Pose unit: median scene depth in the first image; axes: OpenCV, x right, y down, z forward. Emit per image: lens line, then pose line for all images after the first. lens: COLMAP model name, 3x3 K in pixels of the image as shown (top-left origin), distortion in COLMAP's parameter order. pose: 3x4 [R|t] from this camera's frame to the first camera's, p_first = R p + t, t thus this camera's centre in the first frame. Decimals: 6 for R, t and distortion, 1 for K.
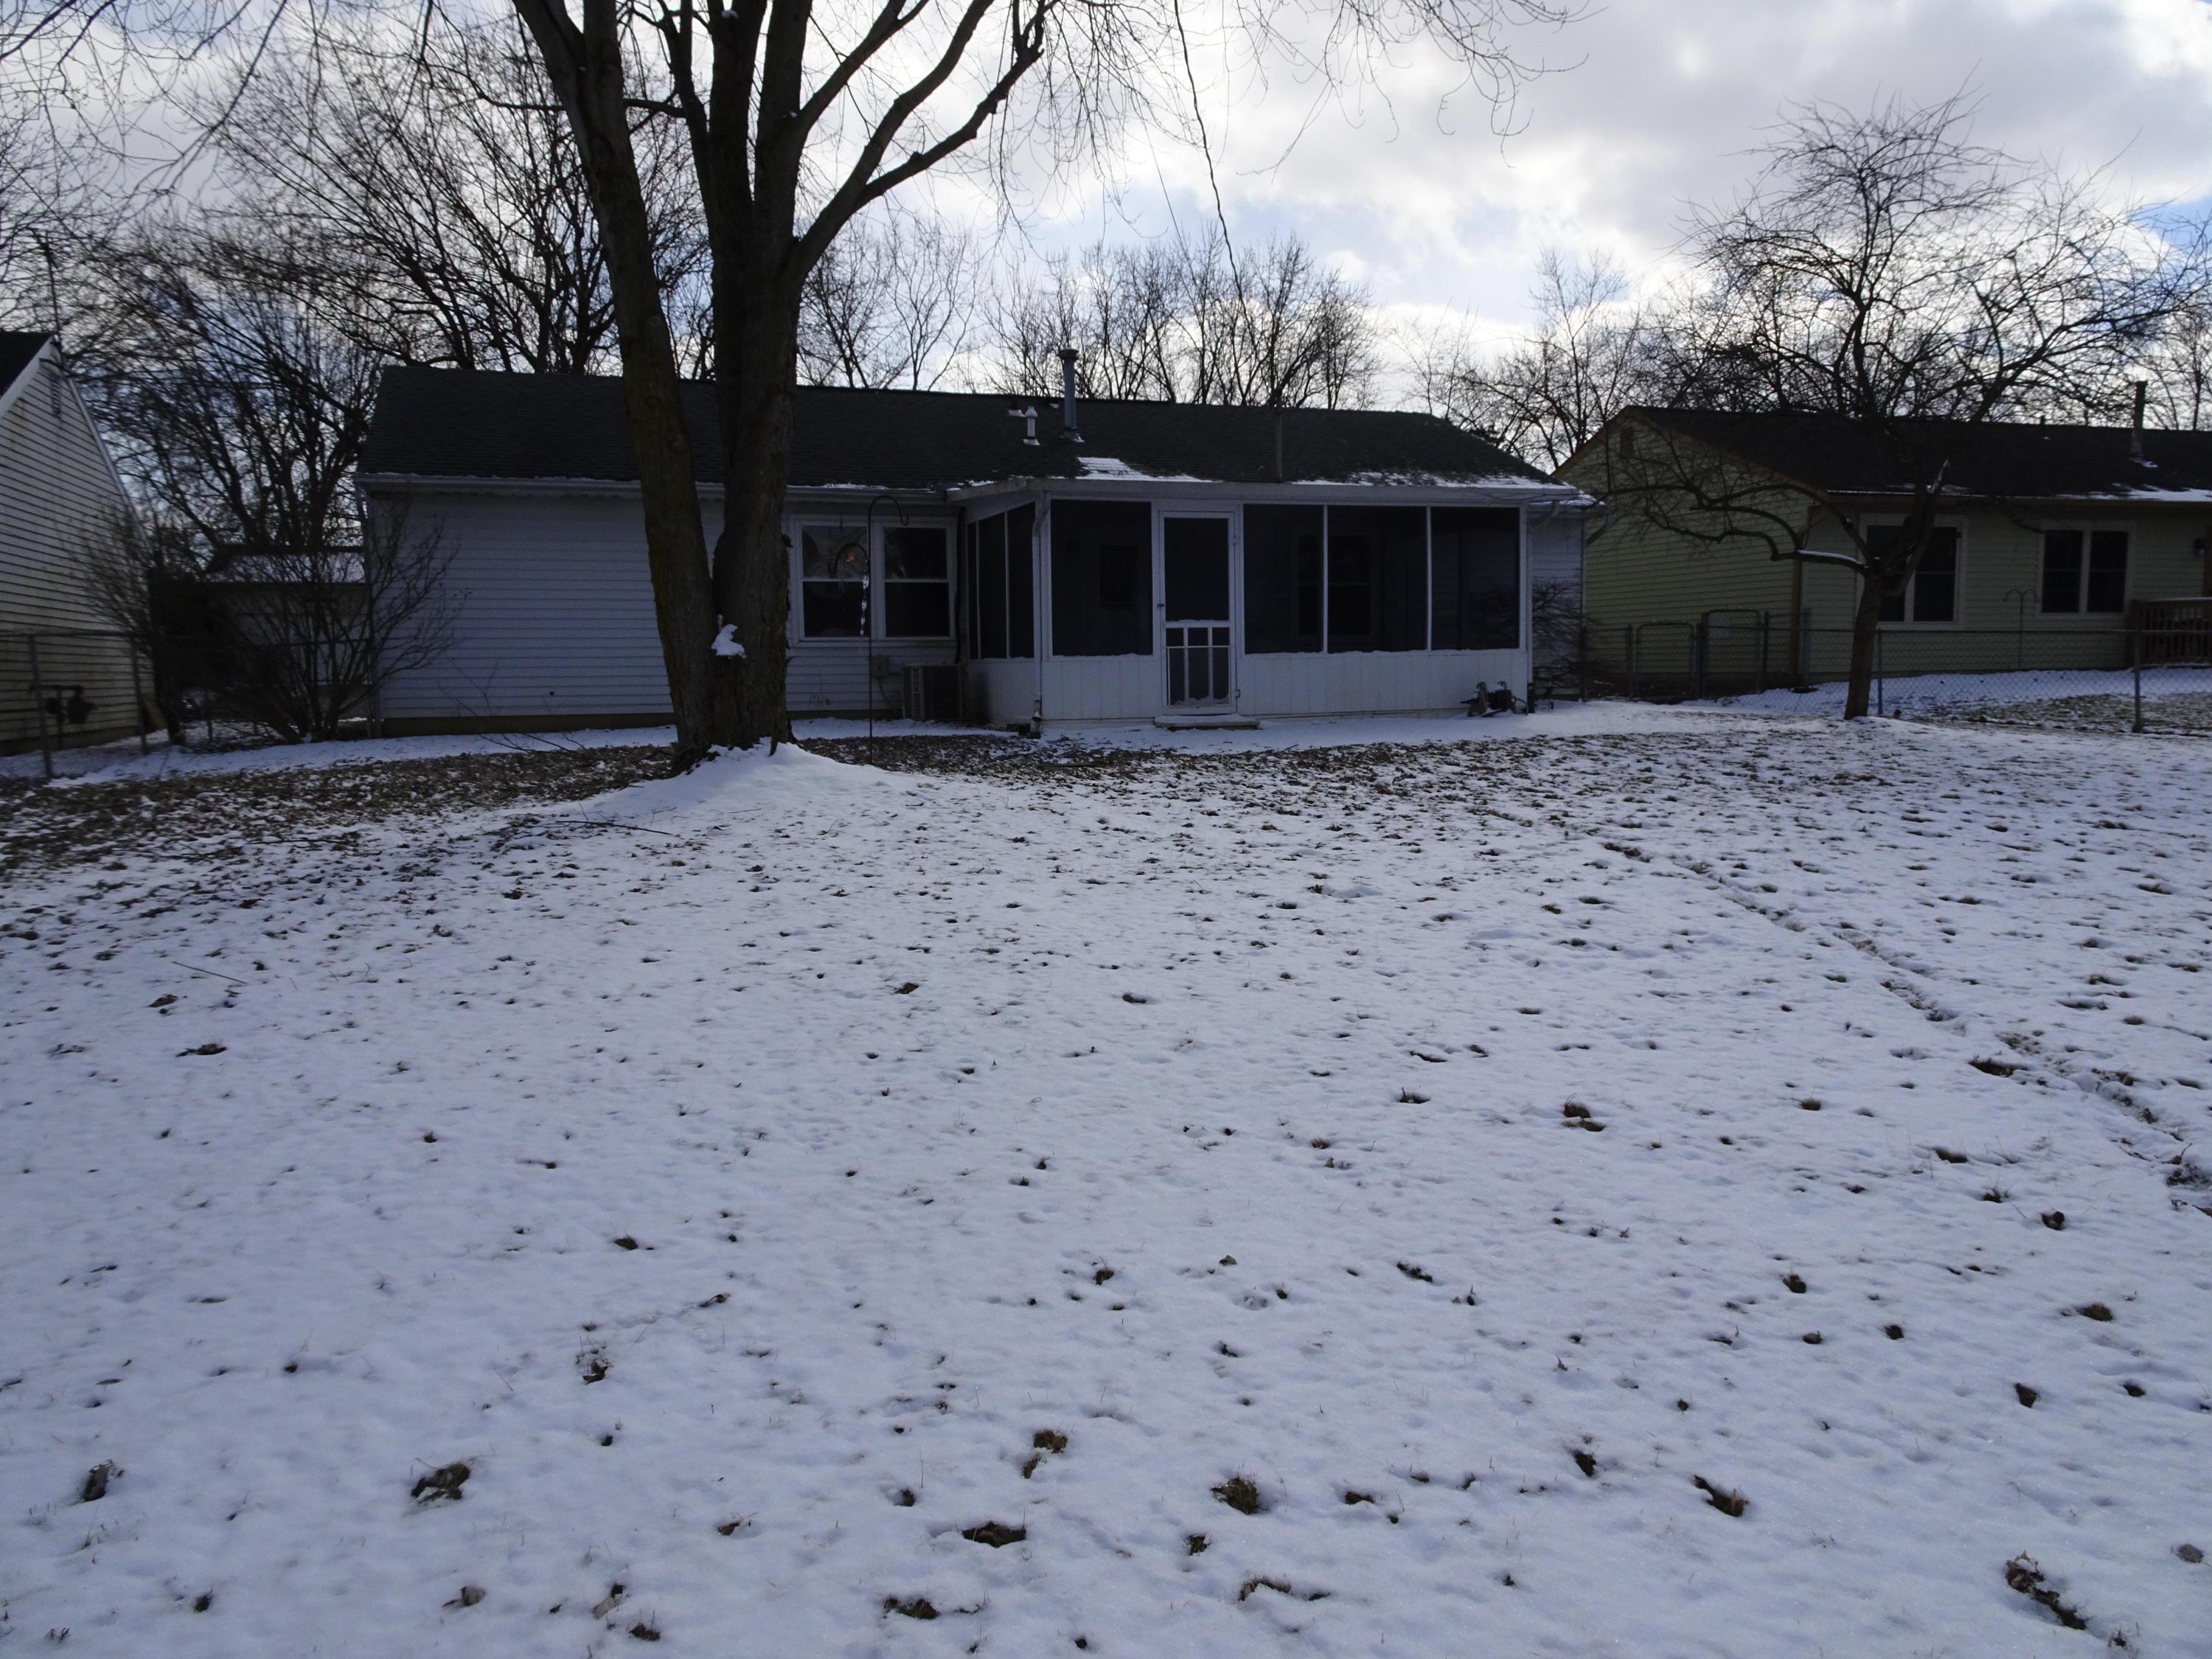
lens RADIAL K [[1591.9, 0, 1105.7], [0, 1591.9, 829.6], [0, 0, 1]] dist [0.024270, -0.009438]
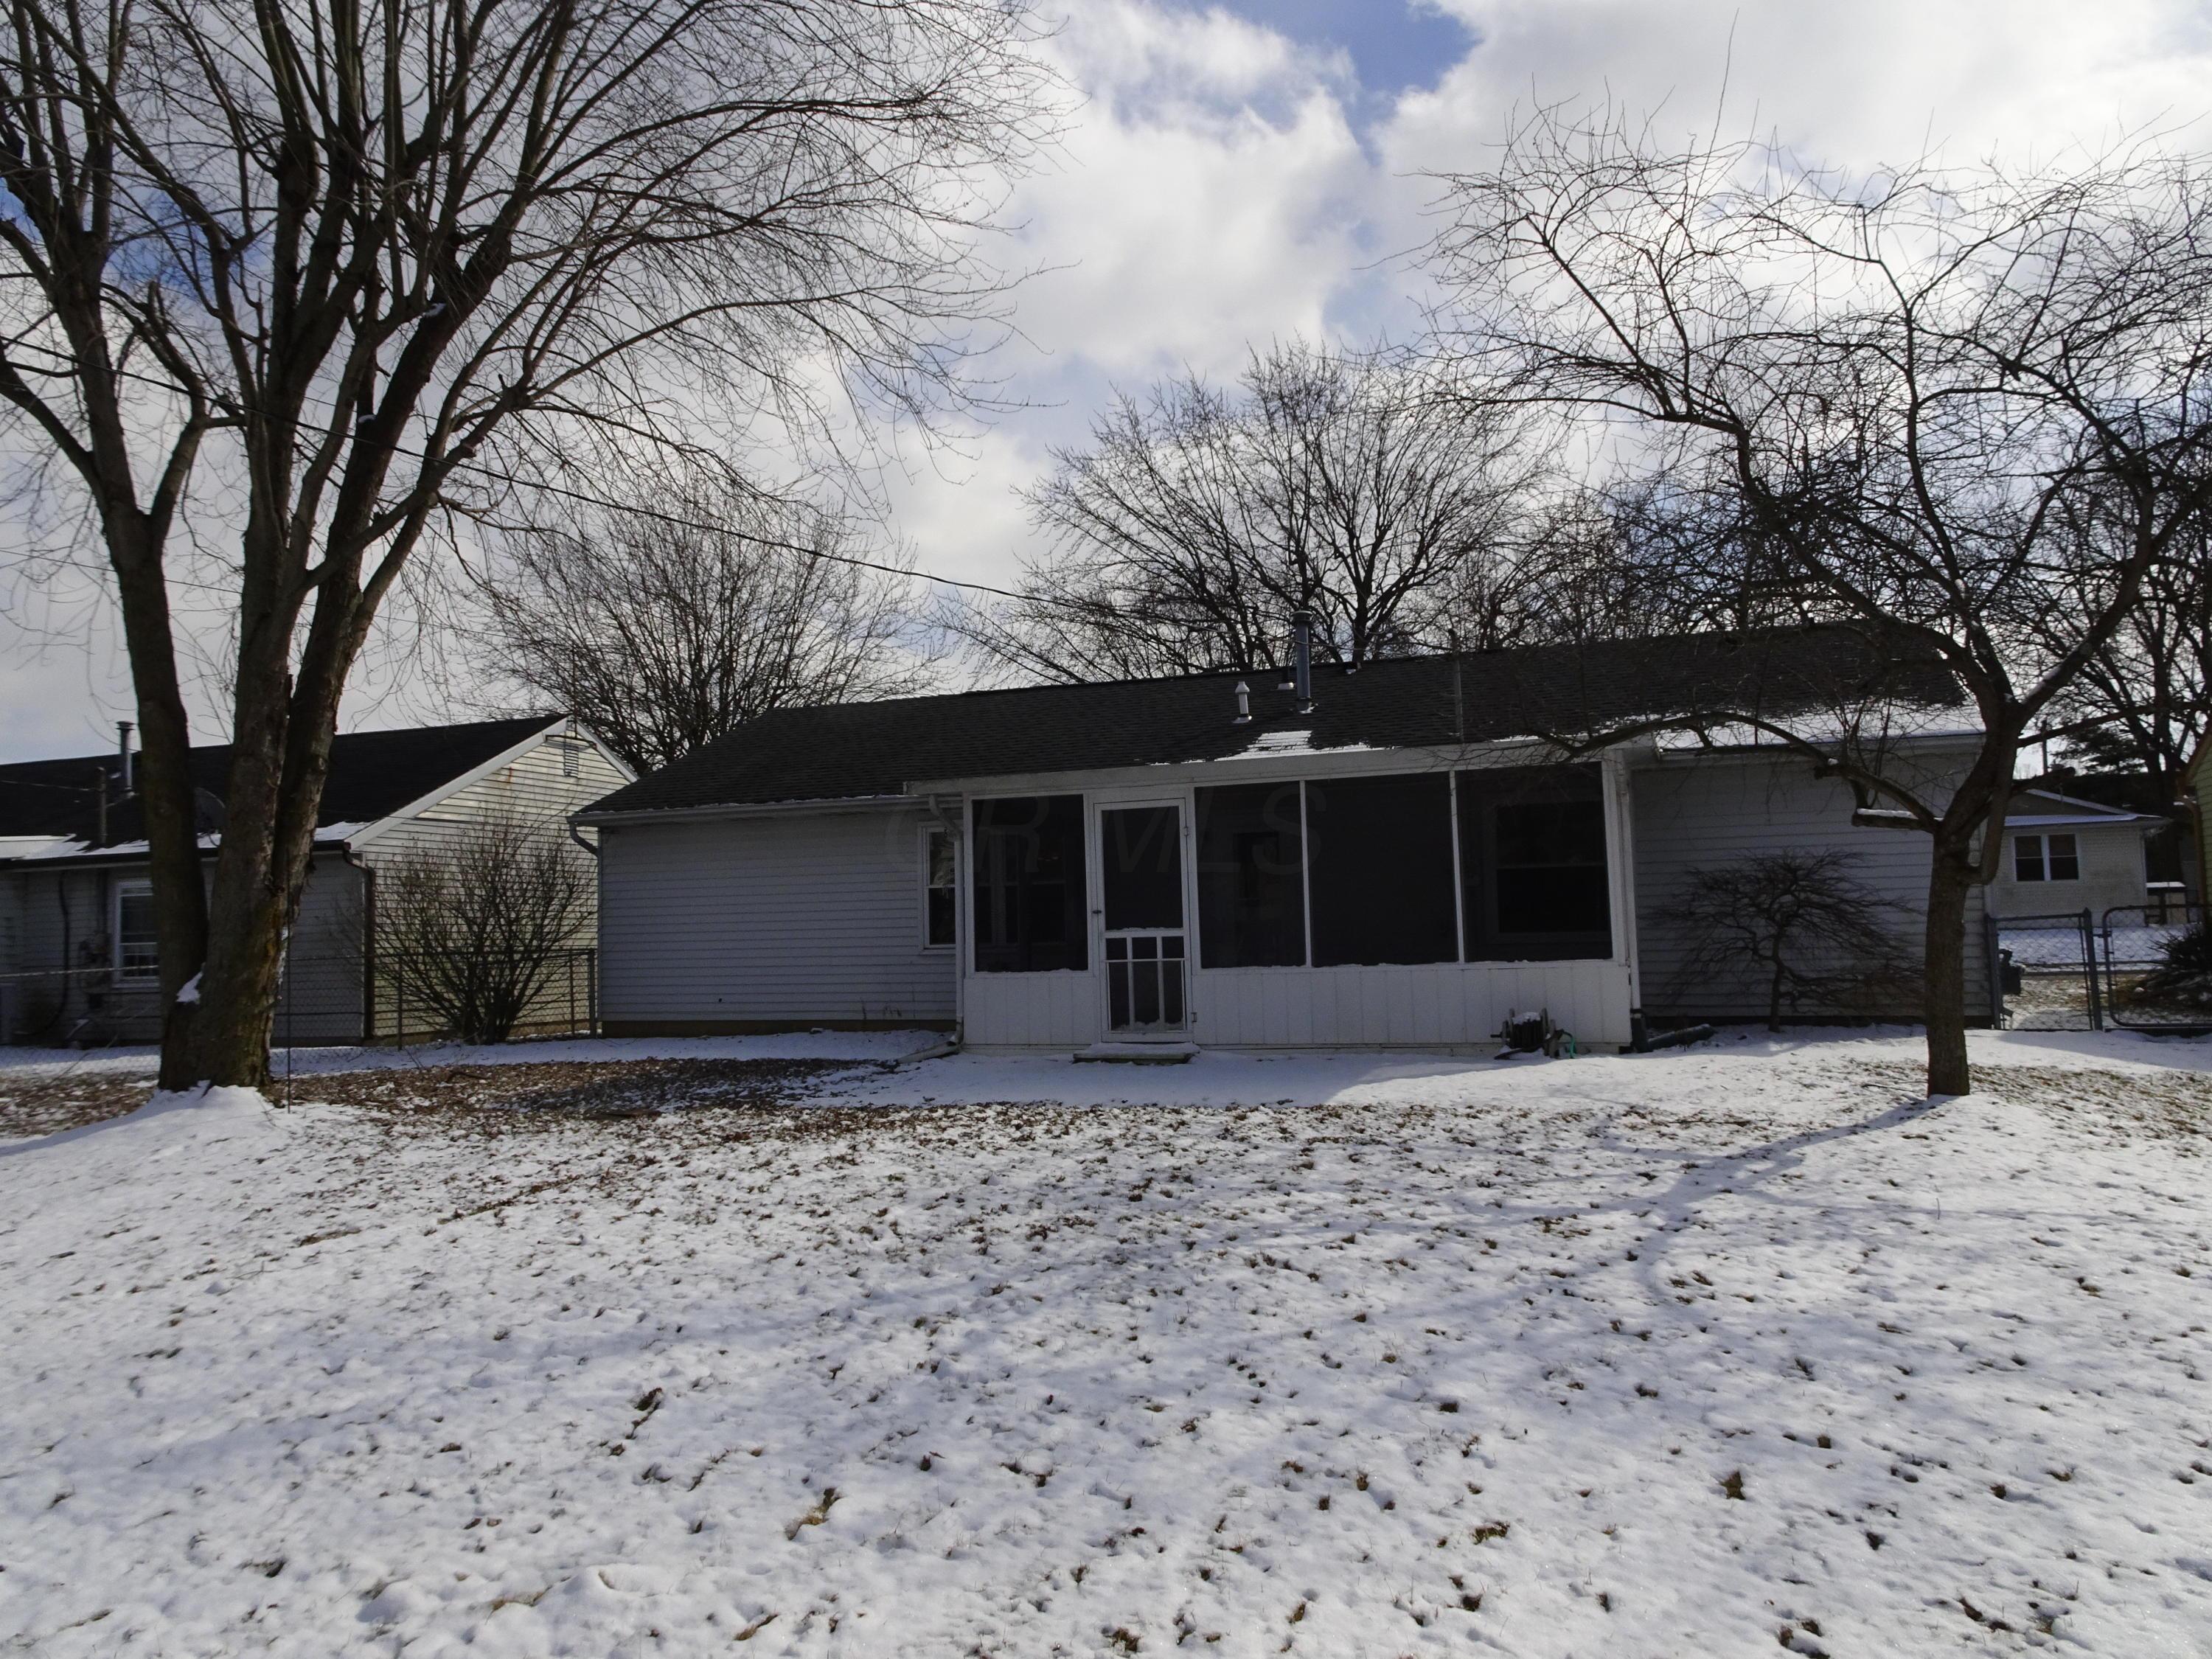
lens RADIAL K [[1591.9, 0, 1105.4], [0, 1591.9, 832.5], [0, 0, 1]] dist [0.024270, -0.009438]
pose [[0.780645, -0.047652, -0.623155, 0.560695], [-0.052908, 0.988471, -0.141868, -0.061847], [0.622731, 0.143718, 0.769123, 0.339904]]
